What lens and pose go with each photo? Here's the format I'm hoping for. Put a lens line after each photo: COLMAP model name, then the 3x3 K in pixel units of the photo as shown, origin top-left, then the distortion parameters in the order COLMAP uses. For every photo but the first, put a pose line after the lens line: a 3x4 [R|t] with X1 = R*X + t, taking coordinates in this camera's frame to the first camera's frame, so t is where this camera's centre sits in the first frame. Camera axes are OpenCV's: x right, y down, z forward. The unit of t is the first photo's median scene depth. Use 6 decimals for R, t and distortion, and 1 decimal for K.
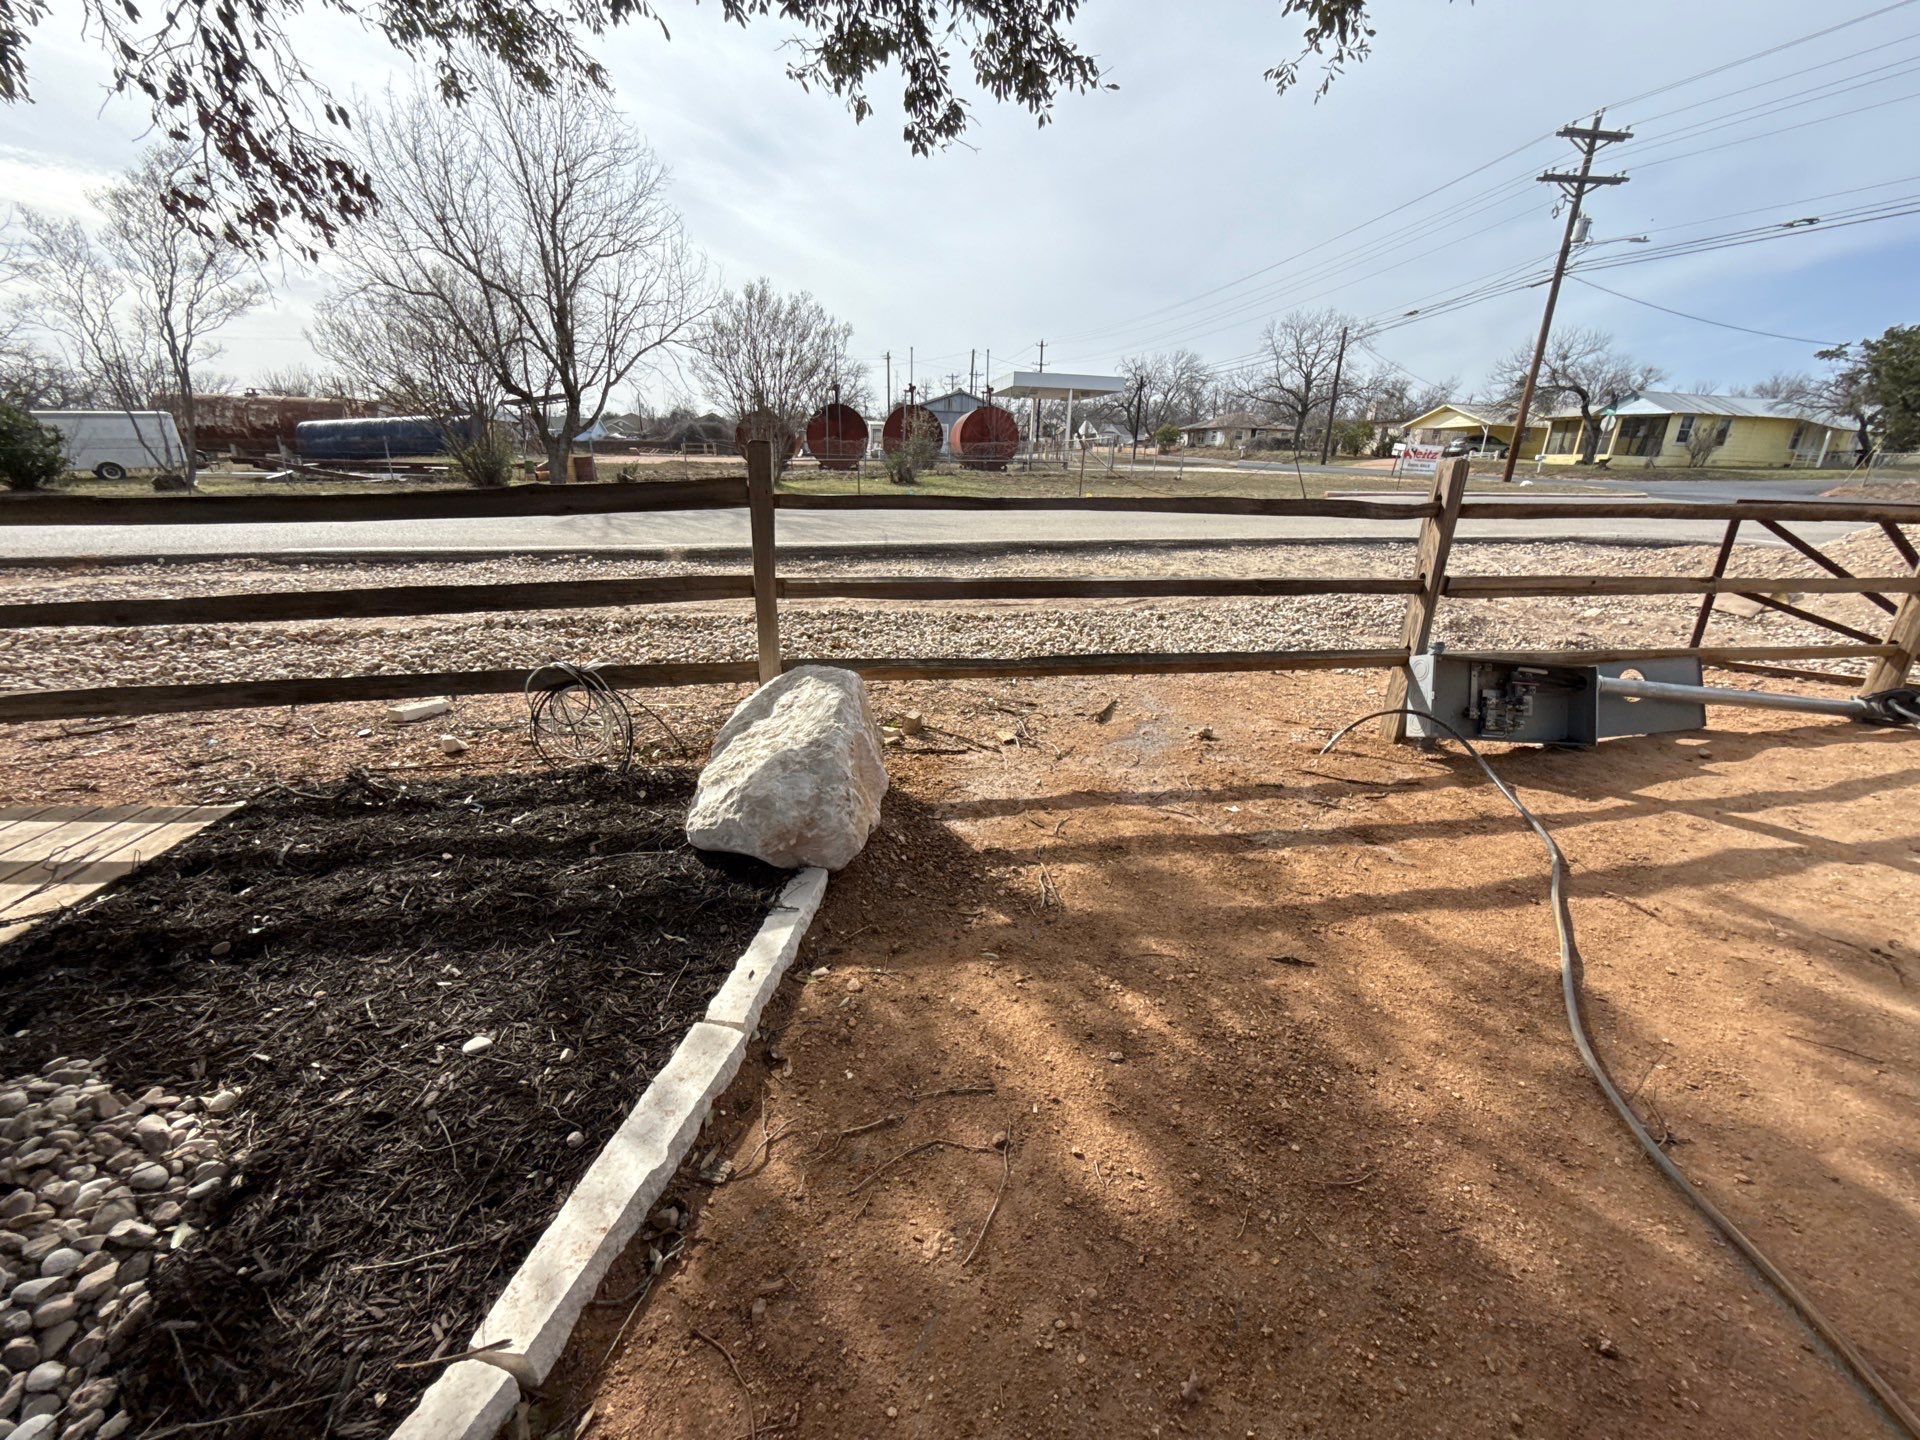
lens RADIAL K [[775.1, 0, 960.0], [0, 775.1, 720.0], [0, 0, 1]] dist [0.004536, -0.000511]
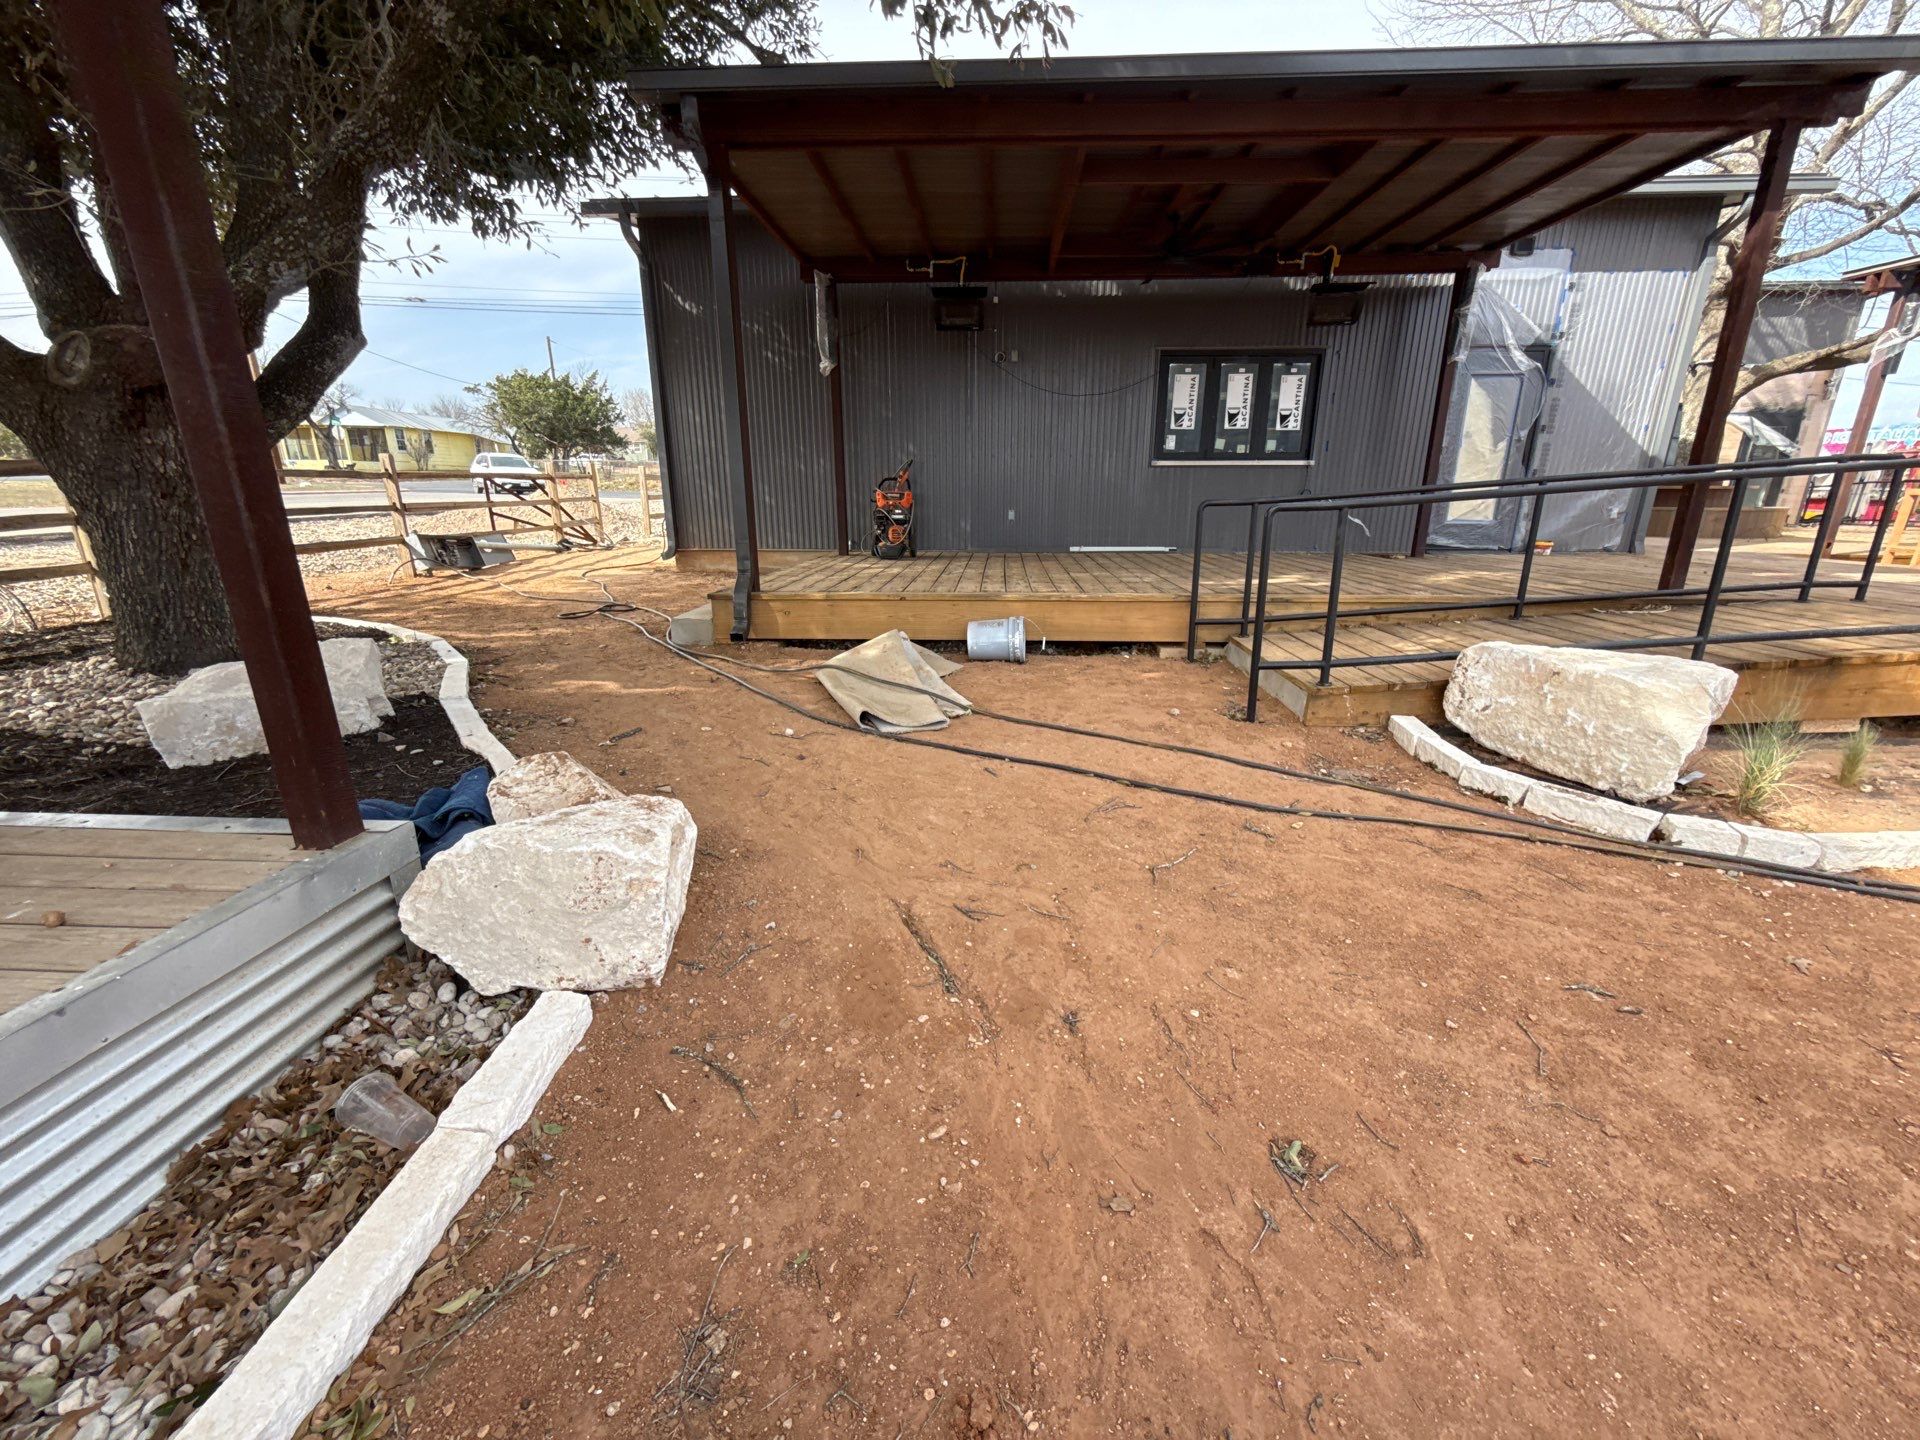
lens RADIAL K [[775.1, 0, 960.0], [0, 775.1, 720.0], [0, 0, 1]] dist [0.004536, -0.000511]
pose [[0.245881, -0.306099, 0.919699, -0.114061], [0.313425, 0.922963, 0.223391, 0.036256], [-0.917228, 0.233329, 0.322878, -0.099906]]
